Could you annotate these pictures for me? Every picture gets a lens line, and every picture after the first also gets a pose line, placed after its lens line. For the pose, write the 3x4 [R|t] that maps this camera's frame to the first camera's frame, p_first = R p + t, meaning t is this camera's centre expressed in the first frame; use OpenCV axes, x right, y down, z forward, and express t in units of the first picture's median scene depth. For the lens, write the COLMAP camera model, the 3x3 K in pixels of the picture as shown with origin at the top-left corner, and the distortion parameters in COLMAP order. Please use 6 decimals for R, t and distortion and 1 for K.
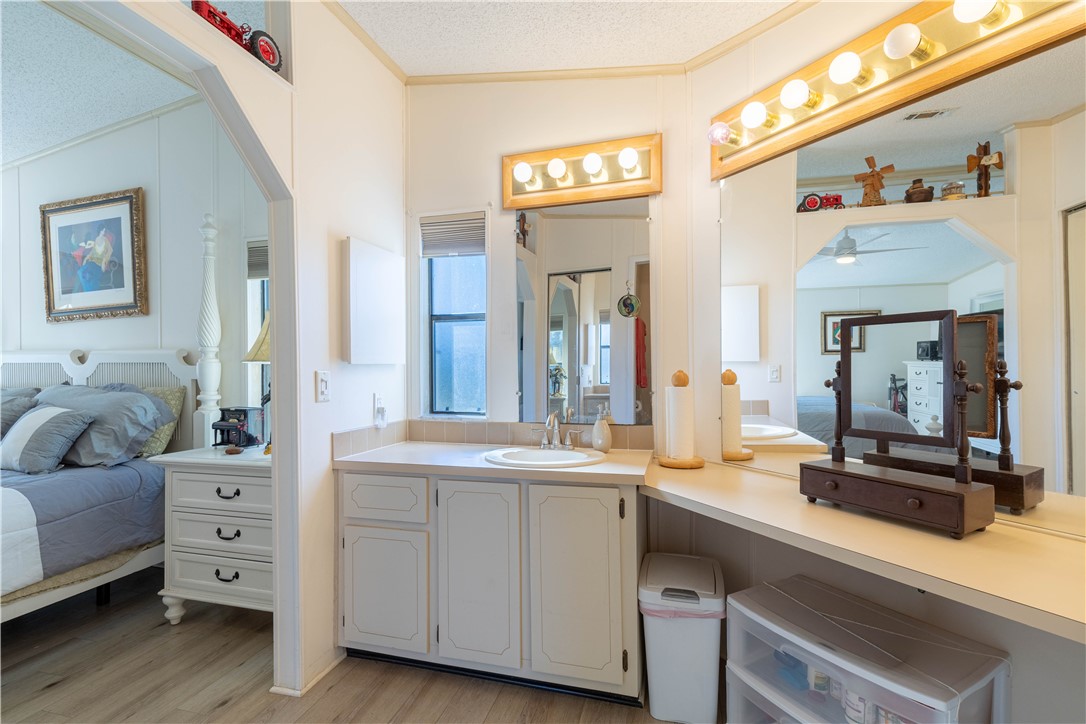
lens RADIAL K [[487.0, 0, 546.2], [0, 487.0, 365.5], [0, 0, 1]] dist [0.010254, -0.001765]
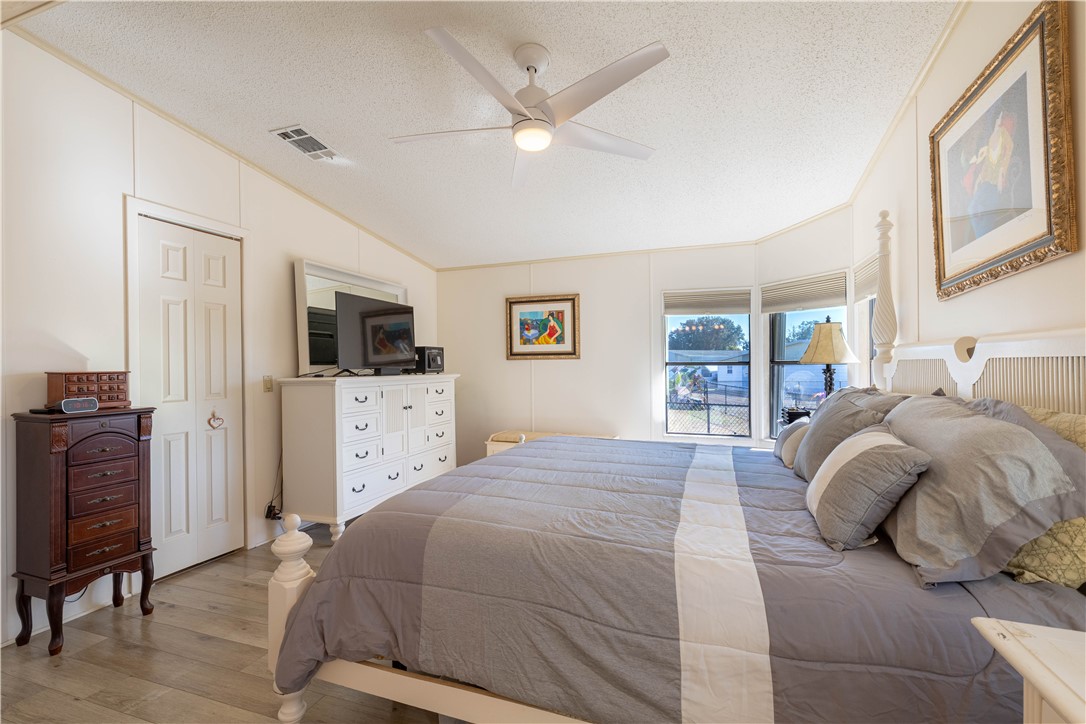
lens RADIAL K [[487.0, 0, 536.7], [0, 487.0, 362.3], [0, 0, 1]] dist [0.010254, -0.001765]
pose [[-0.081176, -0.003789, -0.996693, -0.319897], [0.003644, 0.999985, -0.004099, -0.000340], [0.996693, -0.003965, -0.081161, 0.538909]]
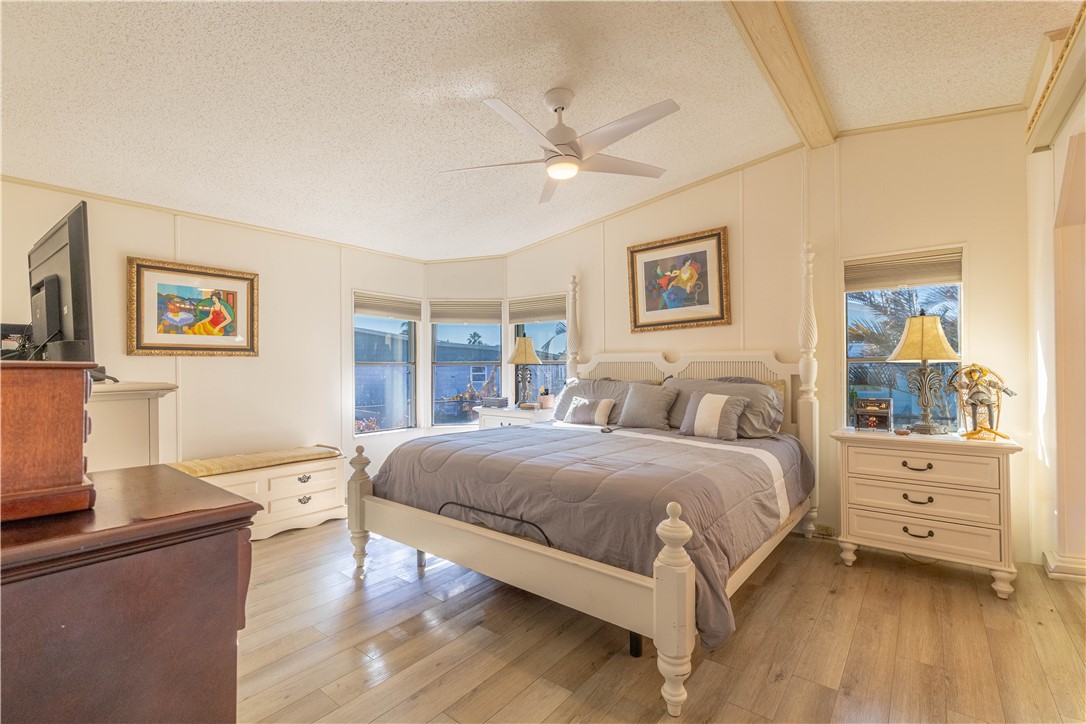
lens RADIAL K [[487.0, 0, 537.6], [0, 487.0, 366.8], [0, 0, 1]] dist [0.010254, -0.001765]
pose [[0.923546, 0.001709, -0.383484, -0.791399], [-0.000558, 0.999995, 0.003112, 0.004637], [0.383487, -0.002660, 0.923542, -0.382367]]
